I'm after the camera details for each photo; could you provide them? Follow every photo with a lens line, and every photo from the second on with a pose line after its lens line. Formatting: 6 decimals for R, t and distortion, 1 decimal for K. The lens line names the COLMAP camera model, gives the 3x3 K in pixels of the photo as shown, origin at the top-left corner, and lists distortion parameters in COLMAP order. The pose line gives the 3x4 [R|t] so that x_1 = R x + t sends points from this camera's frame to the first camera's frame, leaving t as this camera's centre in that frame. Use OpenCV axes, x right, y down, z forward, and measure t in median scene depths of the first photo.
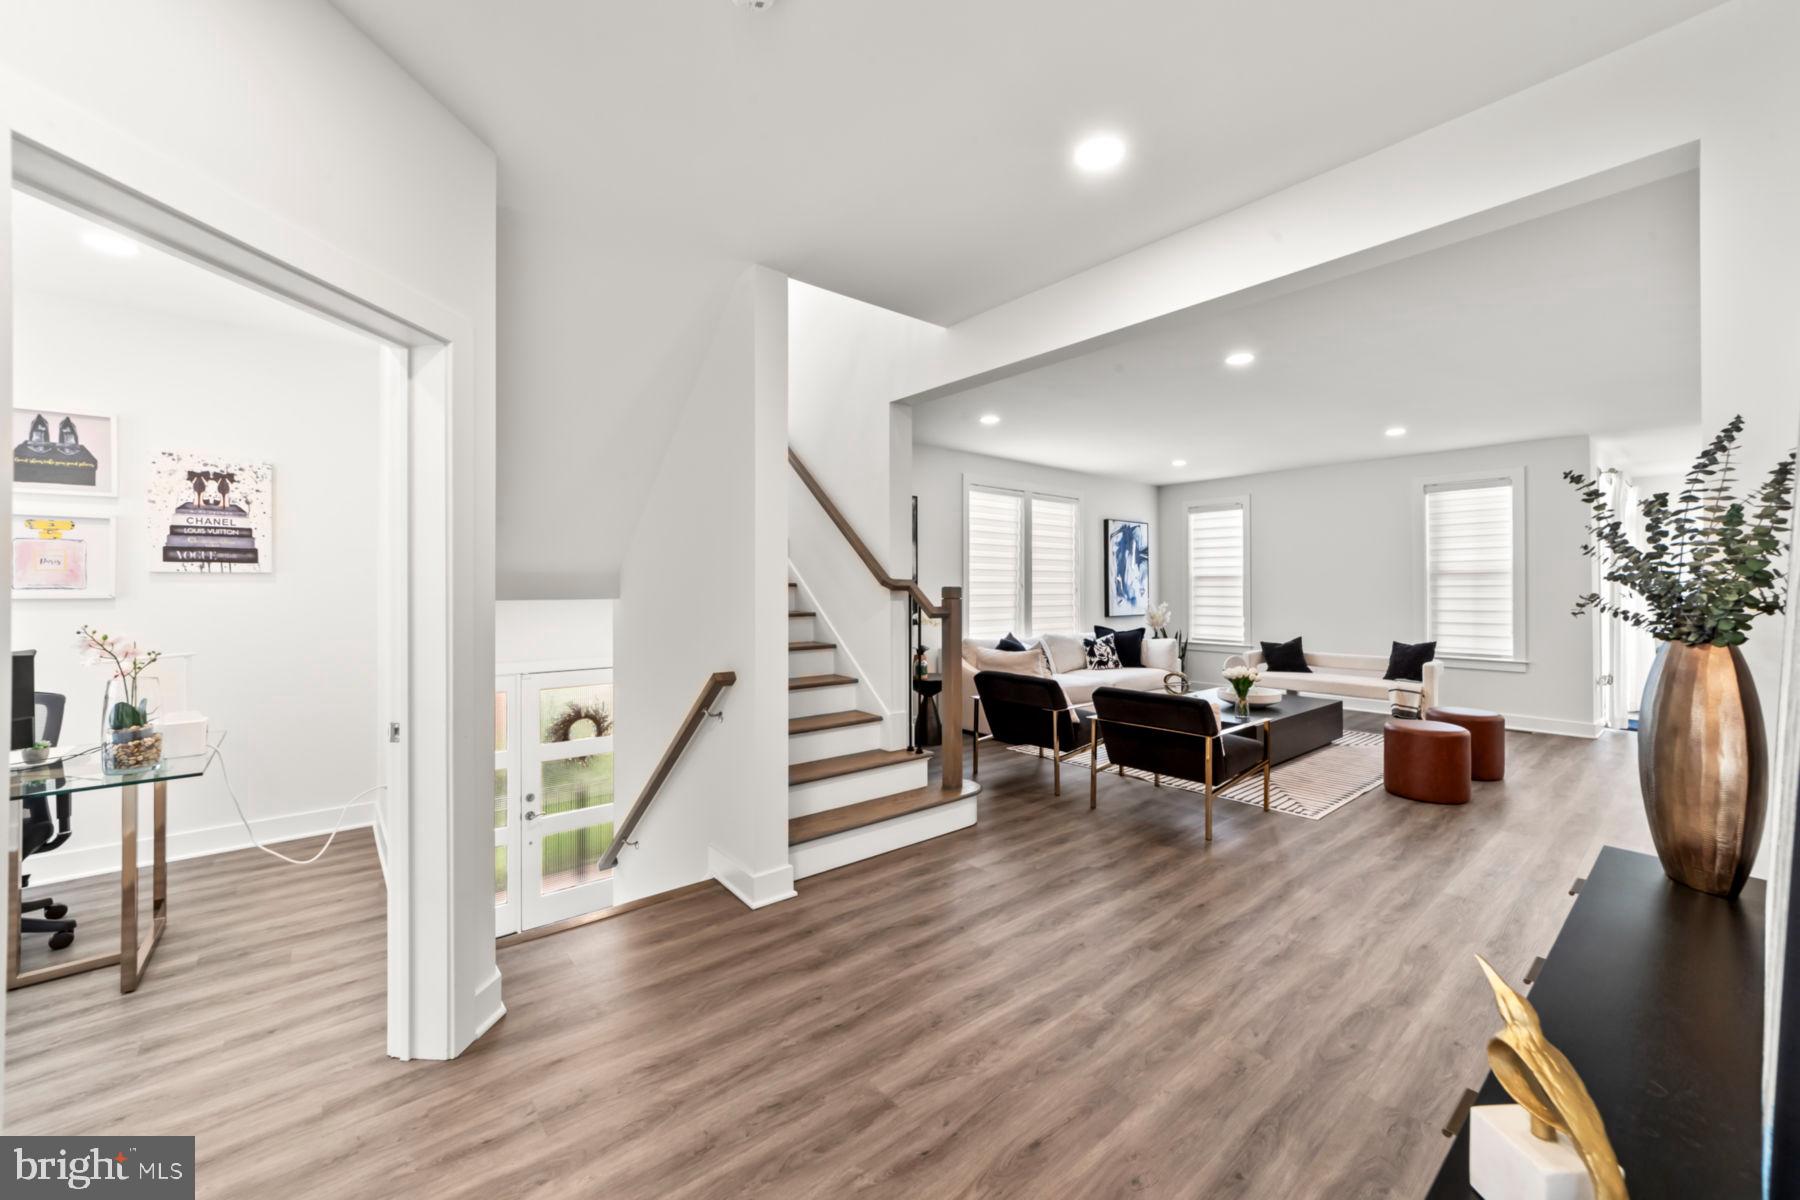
lens RADIAL K [[695.7, 0, 910.9], [0, 695.7, 581.6], [0, 0, 1]] dist [-0.000626, 0.001212]
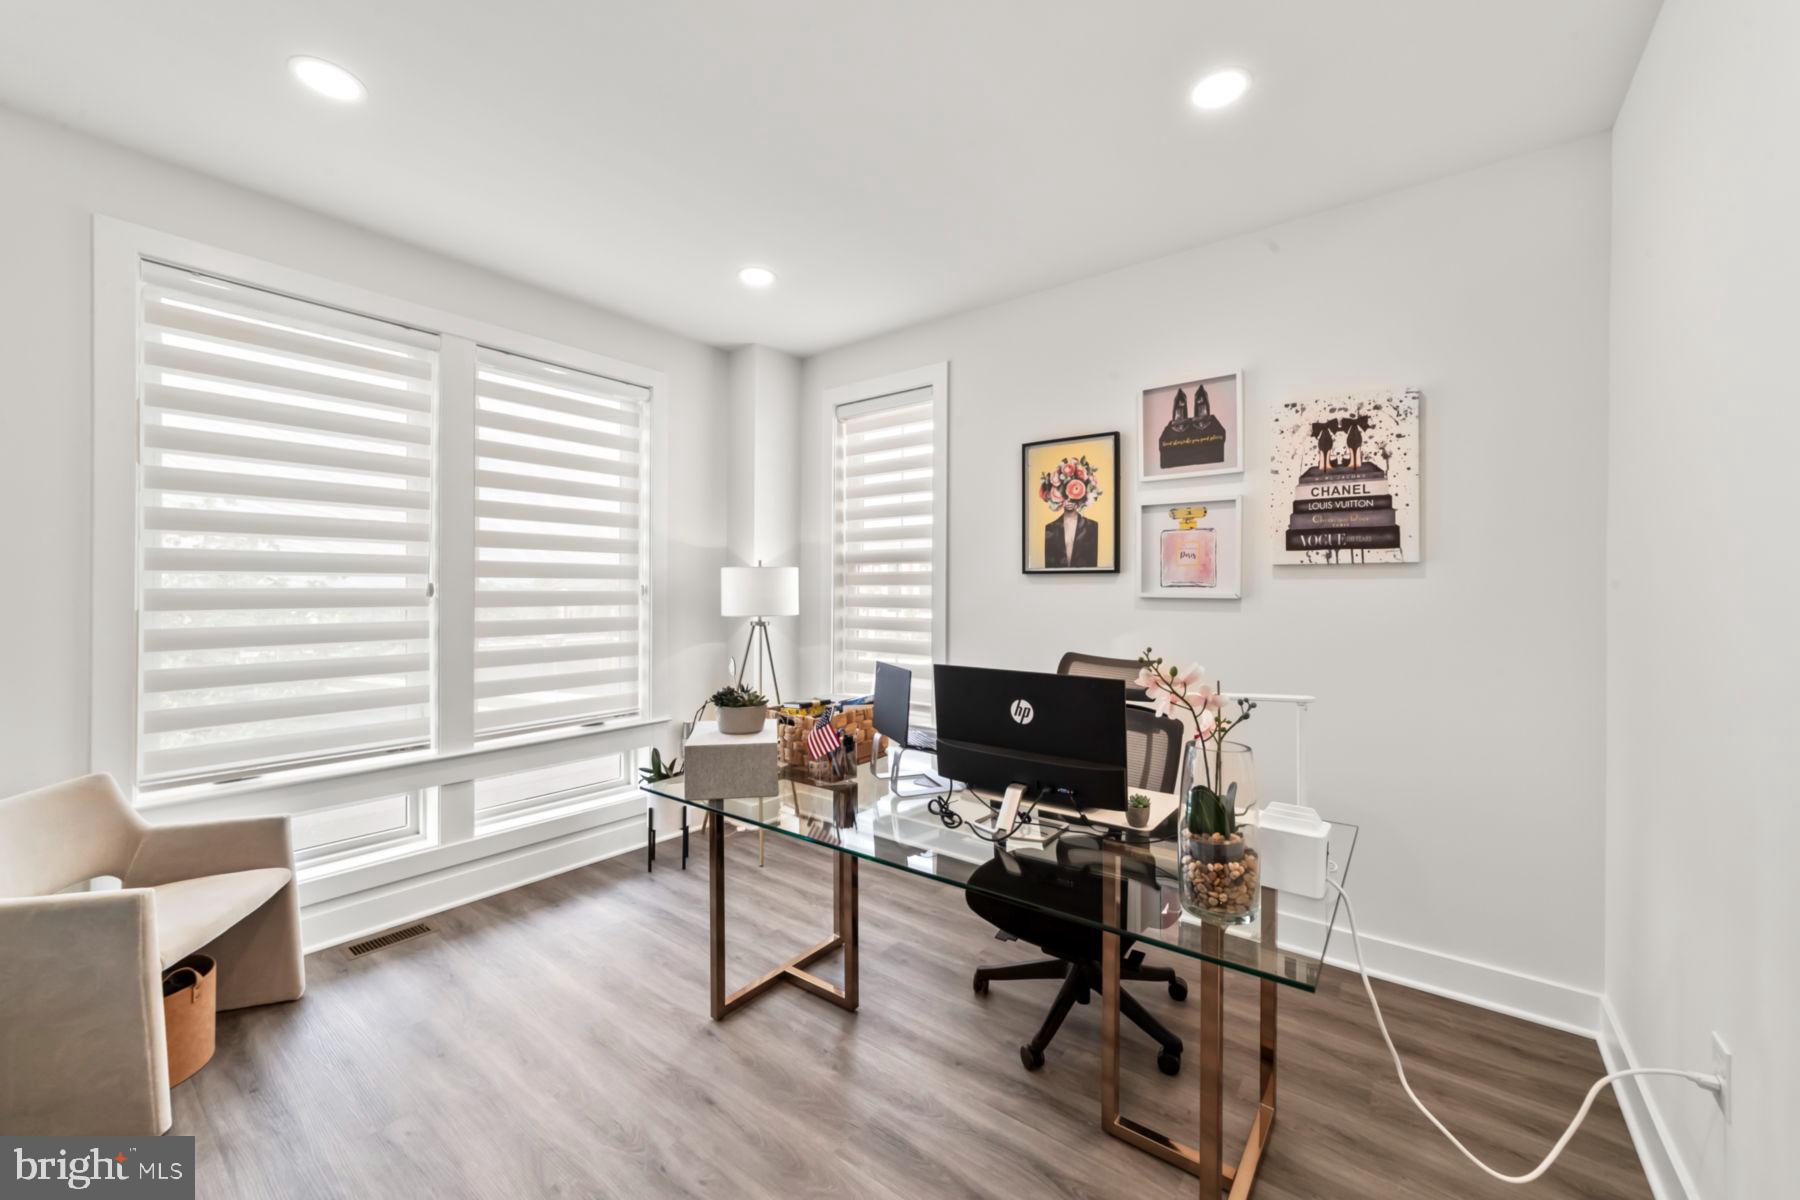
lens RADIAL K [[695.7, 0, 909.0], [0, 695.7, 584.6], [0, 0, 1]] dist [-0.000626, 0.001212]
pose [[0.219491, 0.001812, -0.975613, -0.430453], [0.000683, 0.999998, 0.002011, 0.005964], [0.975614, -0.001108, 0.219489, 0.437190]]
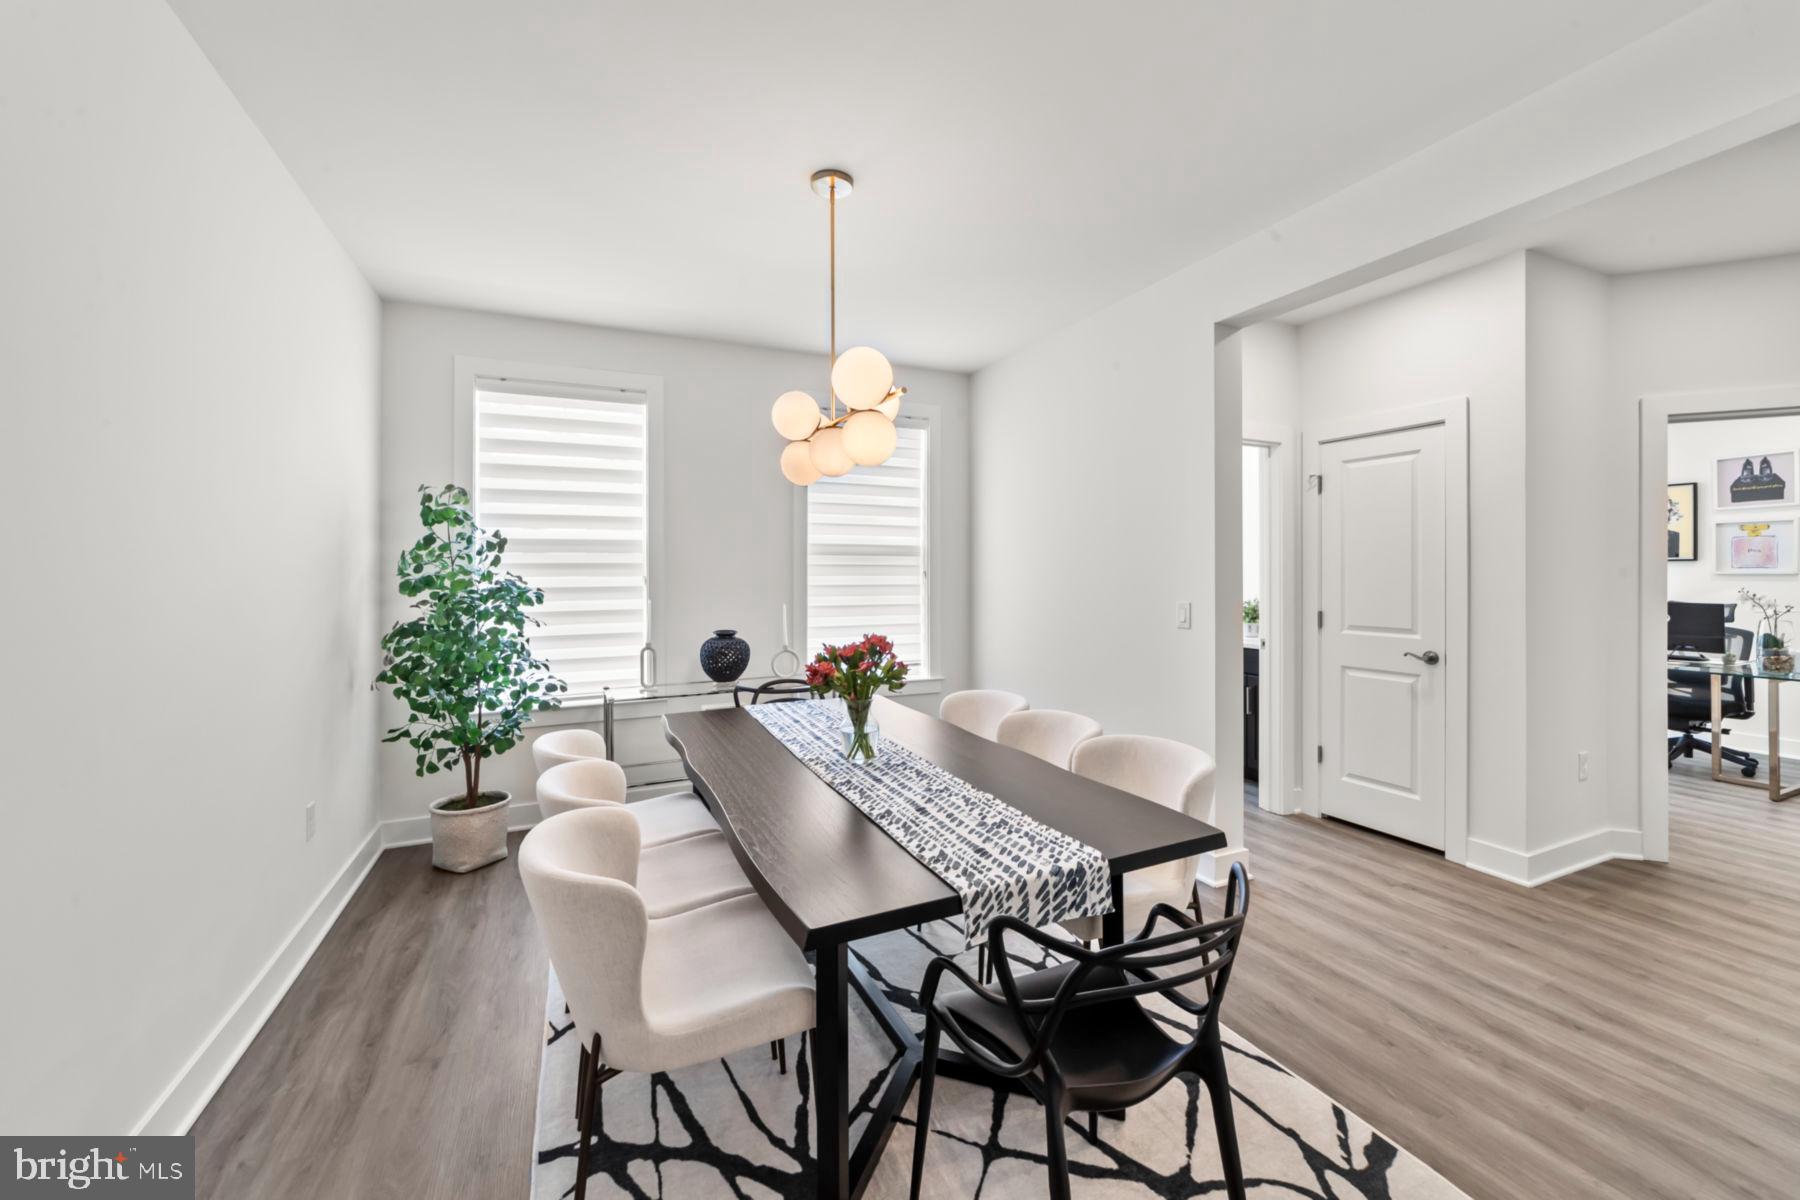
lens RADIAL K [[695.7, 0, 894.1], [0, 695.7, 582.5], [0, 0, 1]] dist [-0.000626, 0.001212]
pose [[-0.268658, 0.018243, -0.963063, 0.770793], [0.018569, 0.999733, 0.013757, -0.012782], [0.963057, -0.014187, -0.268925, -0.432200]]
